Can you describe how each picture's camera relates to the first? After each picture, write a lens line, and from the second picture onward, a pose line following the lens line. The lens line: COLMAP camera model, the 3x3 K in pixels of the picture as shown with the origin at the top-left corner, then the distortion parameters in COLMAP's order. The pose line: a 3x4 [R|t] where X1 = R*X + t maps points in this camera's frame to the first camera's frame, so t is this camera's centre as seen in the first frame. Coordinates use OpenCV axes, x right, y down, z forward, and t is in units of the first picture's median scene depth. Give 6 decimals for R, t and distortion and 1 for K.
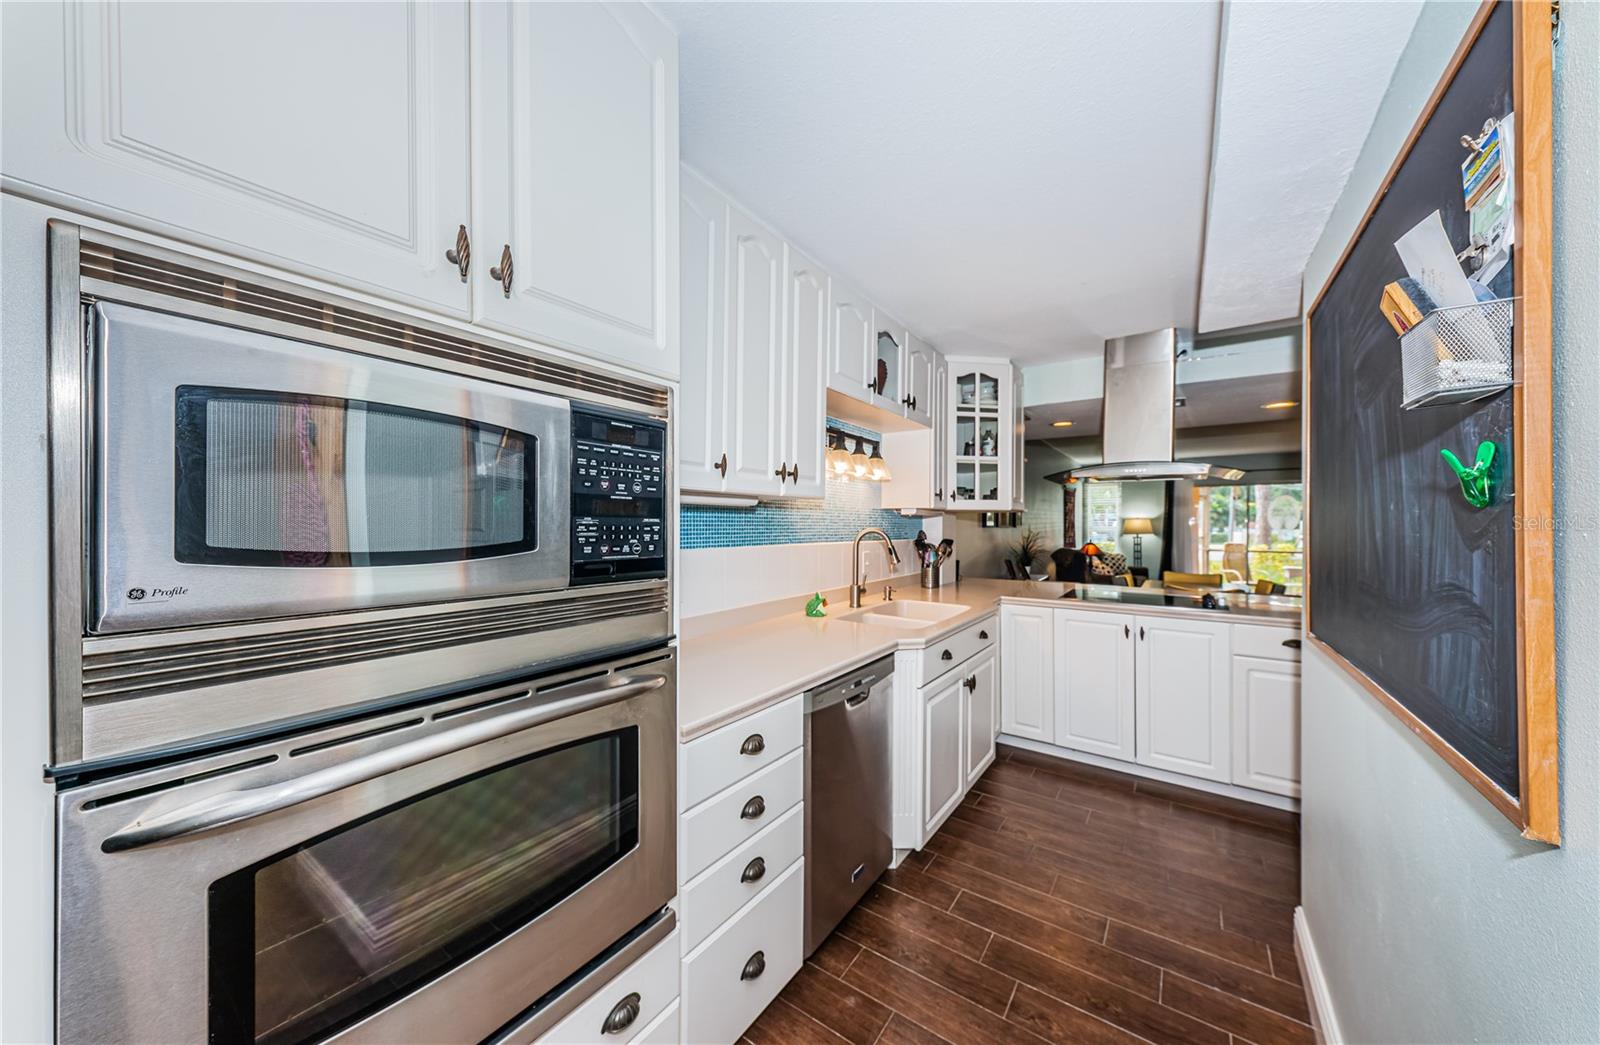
lens RADIAL K [[542.8, 0, 801.2], [0, 542.8, 522.4], [0, 0, 1]] dist [-0.000110, -0.000002]
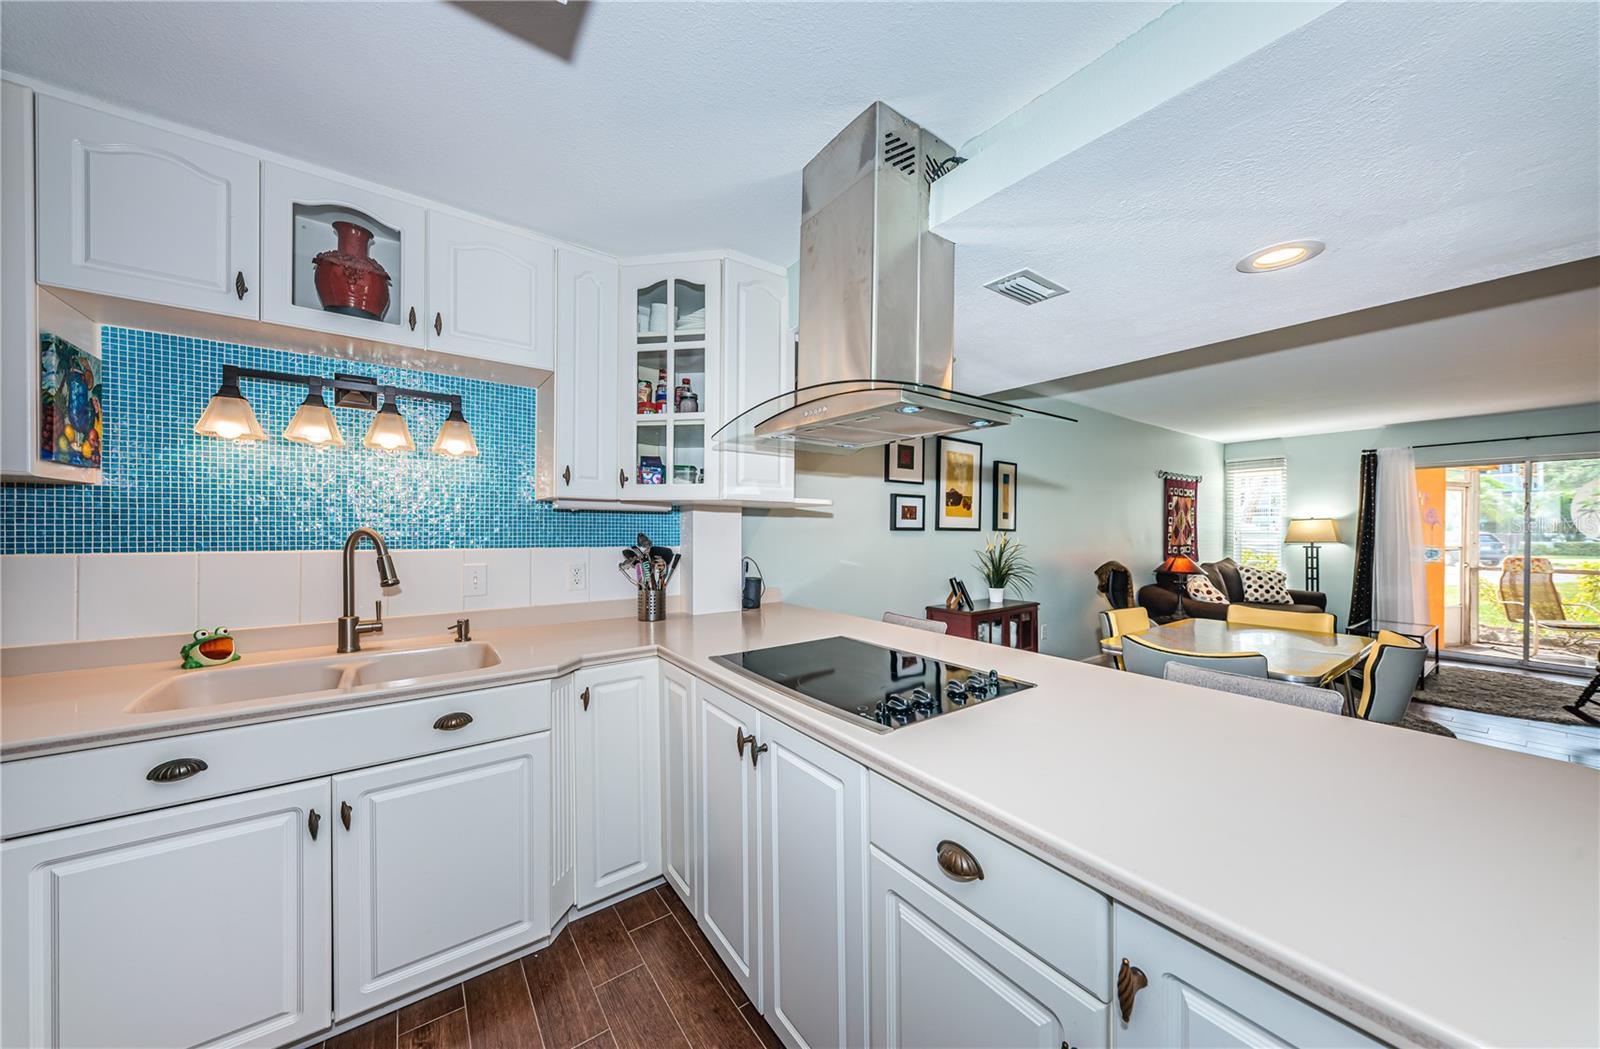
lens RADIAL K [[542.9, 0, 799.7], [0, 542.9, 529.2], [0, 0, 1]] dist [0.000522, 0.000016]
pose [[0.945958, -0.000614, -0.324290, 0.661726], [0.001216, 0.999998, 0.001654, 0.008878], [0.324288, -0.001959, 0.945956, 0.459447]]
